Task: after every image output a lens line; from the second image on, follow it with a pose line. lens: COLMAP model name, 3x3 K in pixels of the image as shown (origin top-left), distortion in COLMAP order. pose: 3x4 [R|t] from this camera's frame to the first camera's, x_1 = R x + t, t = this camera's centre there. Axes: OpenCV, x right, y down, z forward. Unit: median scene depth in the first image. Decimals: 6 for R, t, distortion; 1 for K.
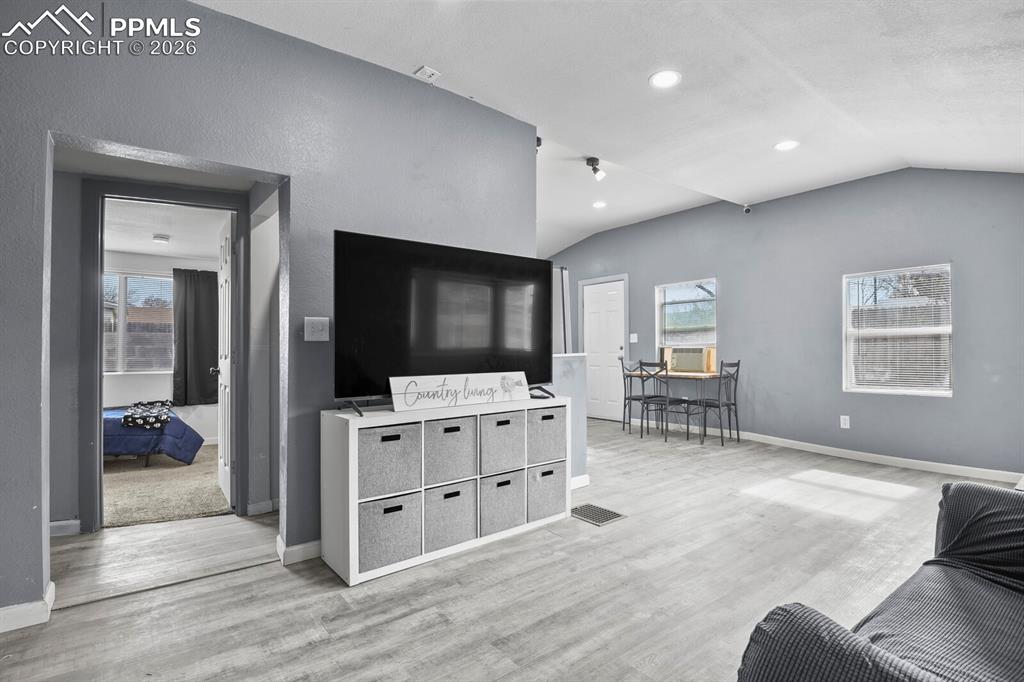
lens RADIAL K [[497.1, 0, 519.8], [0, 497.1, 343.6], [0, 0, 1]] dist [-0.015101, -0.001480]
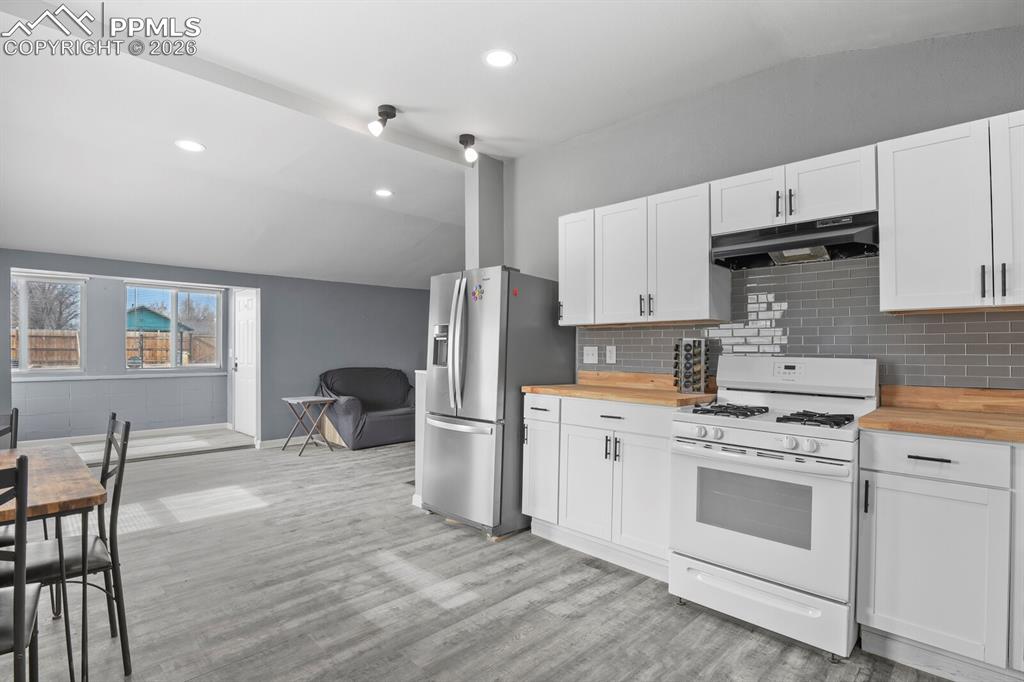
lens RADIAL K [[497.1, 0, 519.8], [0, 497.1, 343.6], [0, 0, 1]] dist [-0.015101, -0.001480]
pose [[-0.990079, 0.005608, -0.140398, 0.062191], [0.008622, 0.999745, -0.020864, -0.011056], [0.140245, -0.021868, -0.989875, 1.883078]]
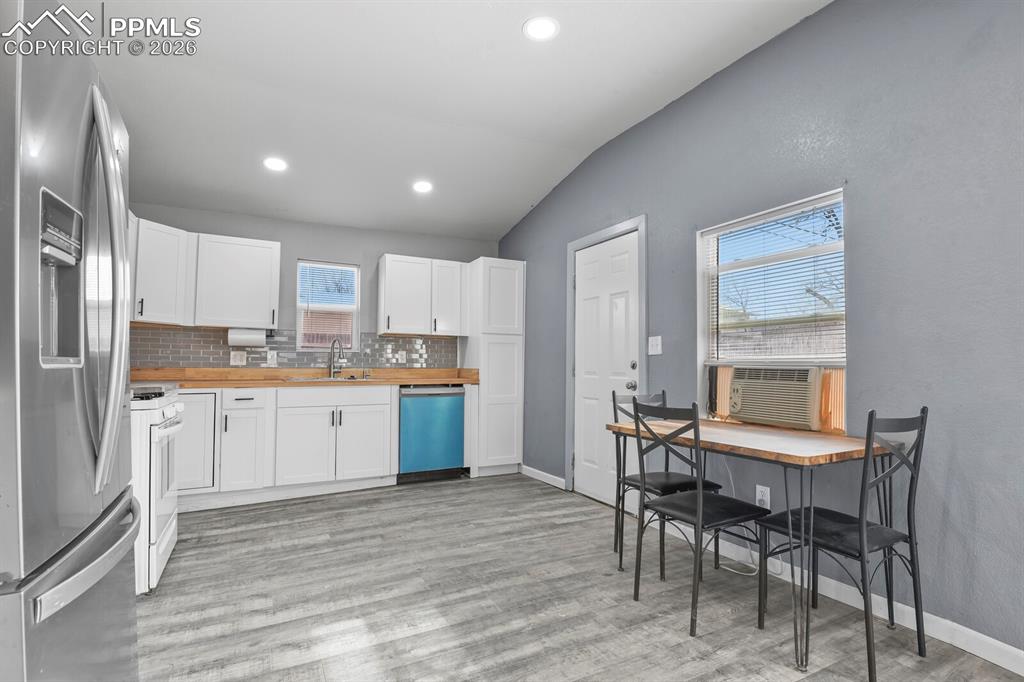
lens RADIAL K [[497.1, 0, 519.8], [0, 497.1, 343.6], [0, 0, 1]] dist [-0.015101, -0.001480]
pose [[0.982788, 0.007886, -0.184568, 0.317837], [-0.013494, 0.999484, -0.029146, 0.005227], [0.184243, 0.031134, 0.982387, 0.840080]]
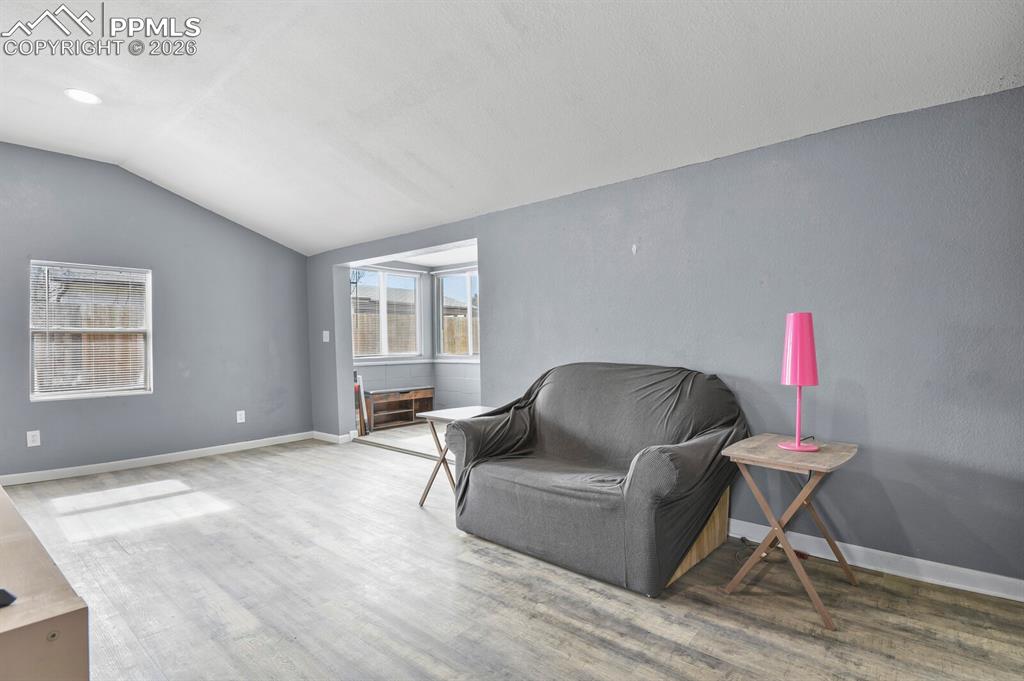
lens RADIAL K [[497.1, 0, 519.8], [0, 497.1, 343.1], [0, 0, 1]] dist [-0.015101, -0.001480]
pose [[-0.212941, 0.006698, 0.977042, -0.362282], [-0.003045, 0.999967, -0.007518, 0.003619], [-0.977060, -0.004576, -0.212913, 0.449747]]
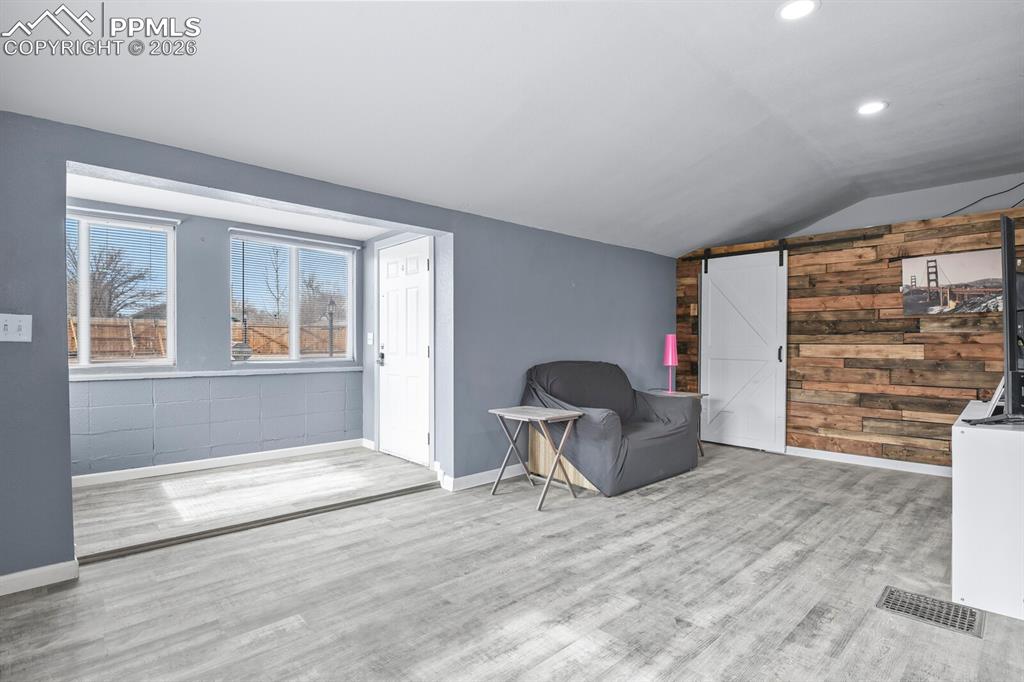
lens RADIAL K [[497.1, 0, 519.8], [0, 497.1, 343.6], [0, 0, 1]] dist [-0.015101, -0.001480]
pose [[-0.996230, 0.001592, -0.086734, 0.575739], [0.002378, 0.999957, -0.008968, 0.000299], [0.086716, -0.009141, -0.996191, 1.242514]]
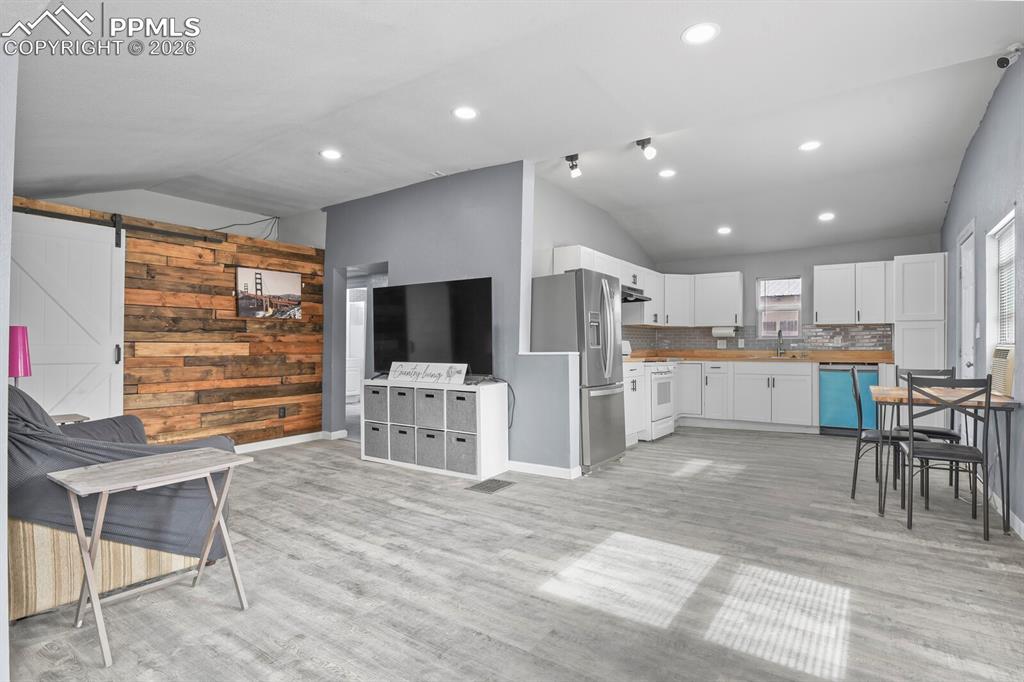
lens RADIAL K [[507.6, 0, 519.3], [0, 507.6, 345.2], [0, 0, 1]] dist [-0.014770, -0.000248]
pose [[0.292110, 0.006571, -0.956362, 1.043328], [0.007892, 0.999926, 0.009281, -0.005015], [0.956352, -0.010258, 0.292036, 0.554984]]
